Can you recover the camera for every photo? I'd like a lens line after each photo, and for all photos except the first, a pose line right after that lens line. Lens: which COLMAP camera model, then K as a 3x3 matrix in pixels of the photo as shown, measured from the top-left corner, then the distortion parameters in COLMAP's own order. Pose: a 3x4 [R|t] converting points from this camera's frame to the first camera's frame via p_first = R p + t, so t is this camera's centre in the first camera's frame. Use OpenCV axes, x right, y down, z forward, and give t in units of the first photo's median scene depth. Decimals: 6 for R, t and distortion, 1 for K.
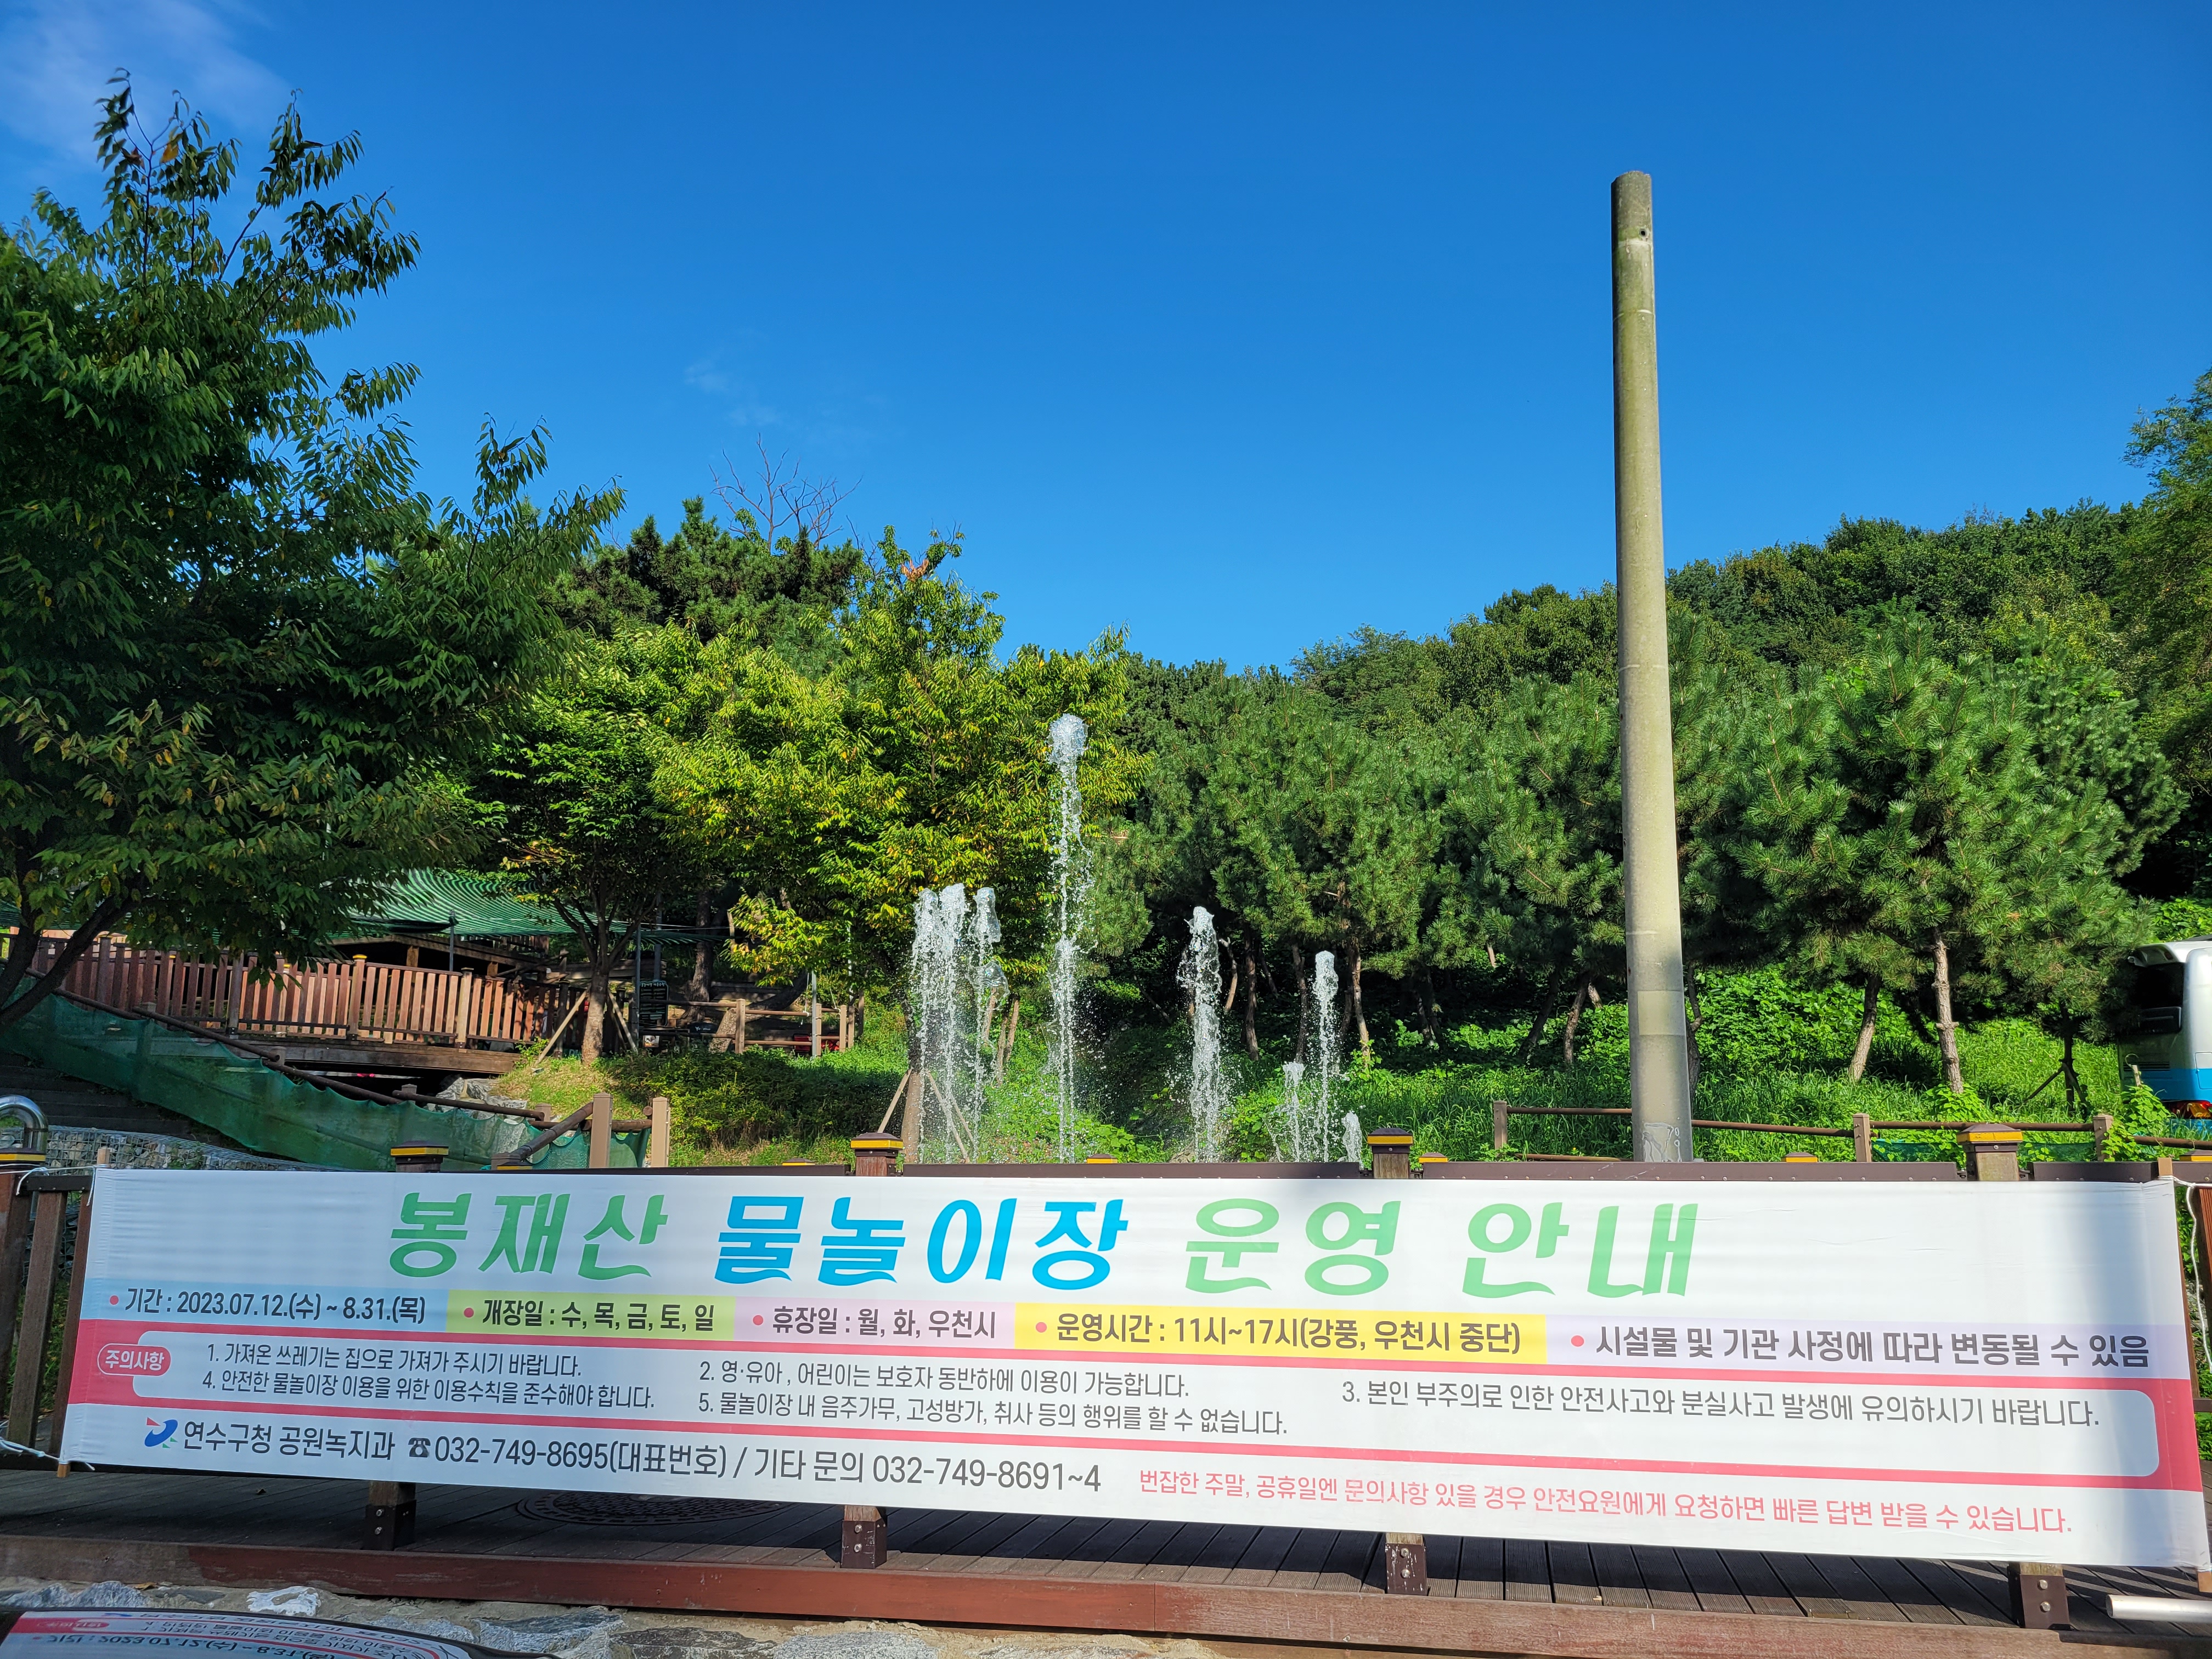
lens RADIAL K [[1680.5, 0, 1150.5], [0, 1680.5, 829.3], [0, 0, 1]] dist [0.078858, 0.000559]
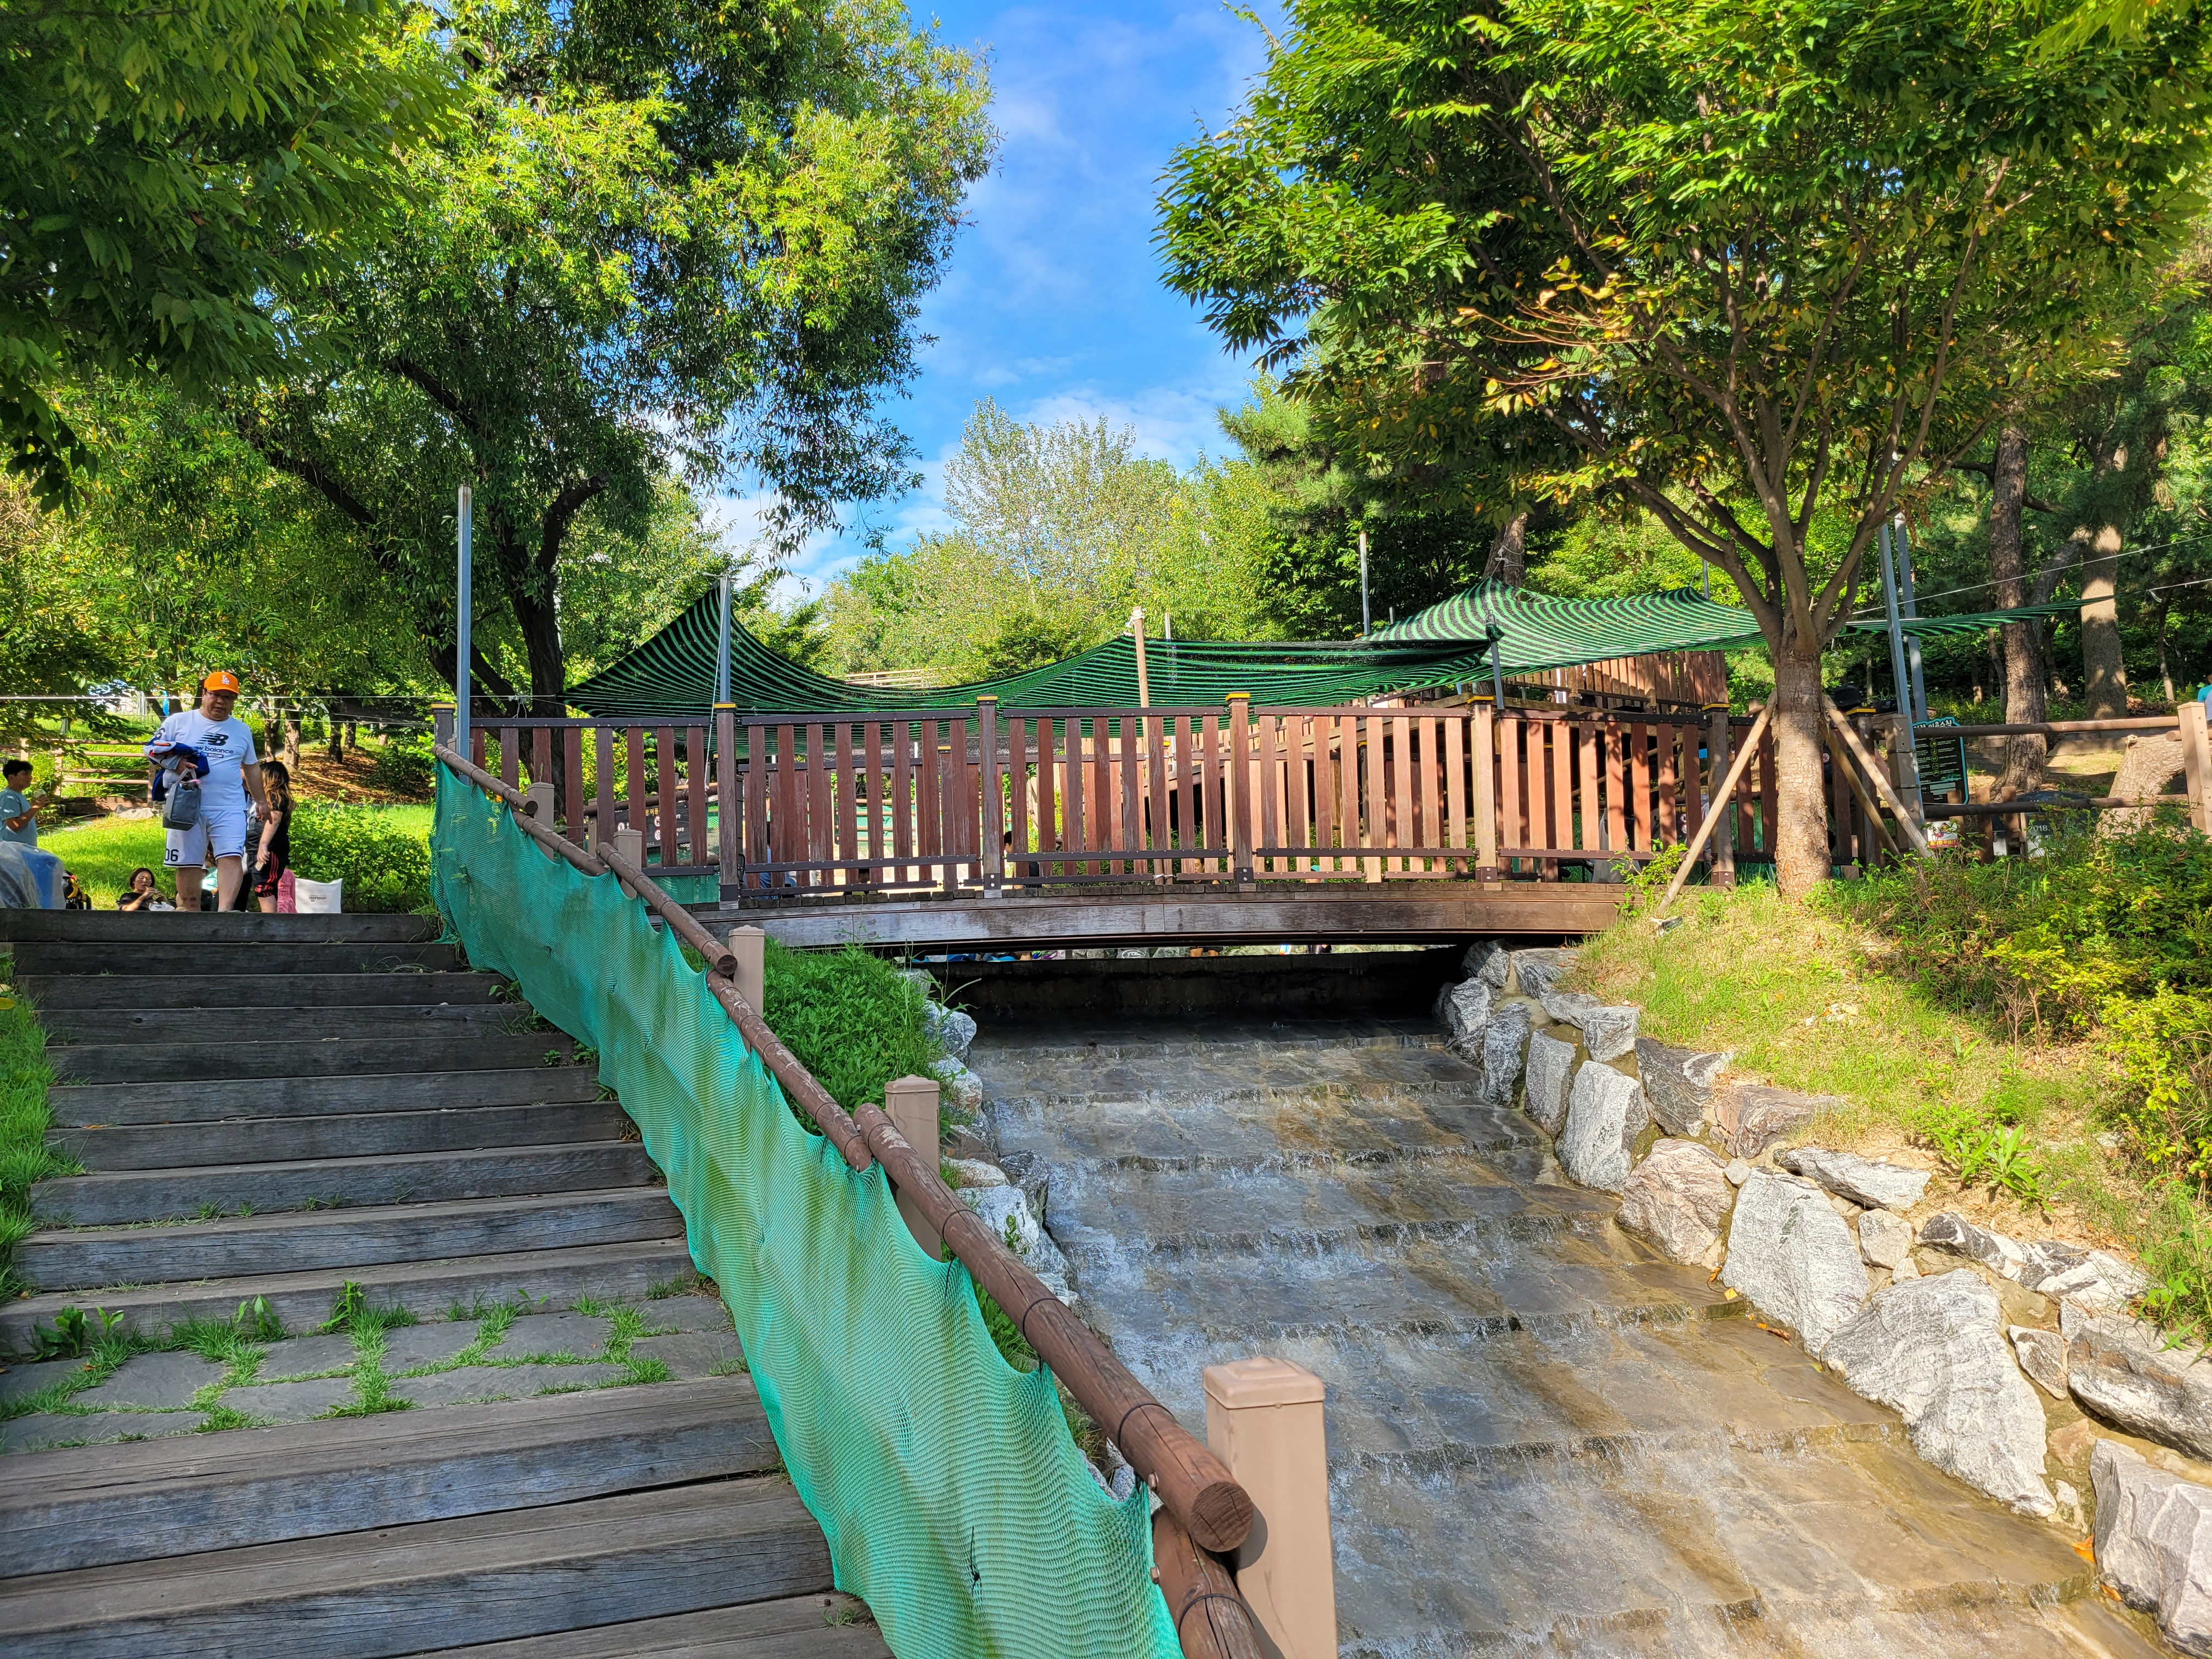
lens RADIAL K [[1680.5, 0, 1150.5], [0, 1680.5, 829.3], [0, 0, 1]] dist [0.078858, 0.000559]
pose [[0.756346, -0.101198, -0.646296, -0.192877], [0.170610, 0.984286, 0.045540, 0.080589], [0.631532, -0.144708, 0.761726, 0.617053]]
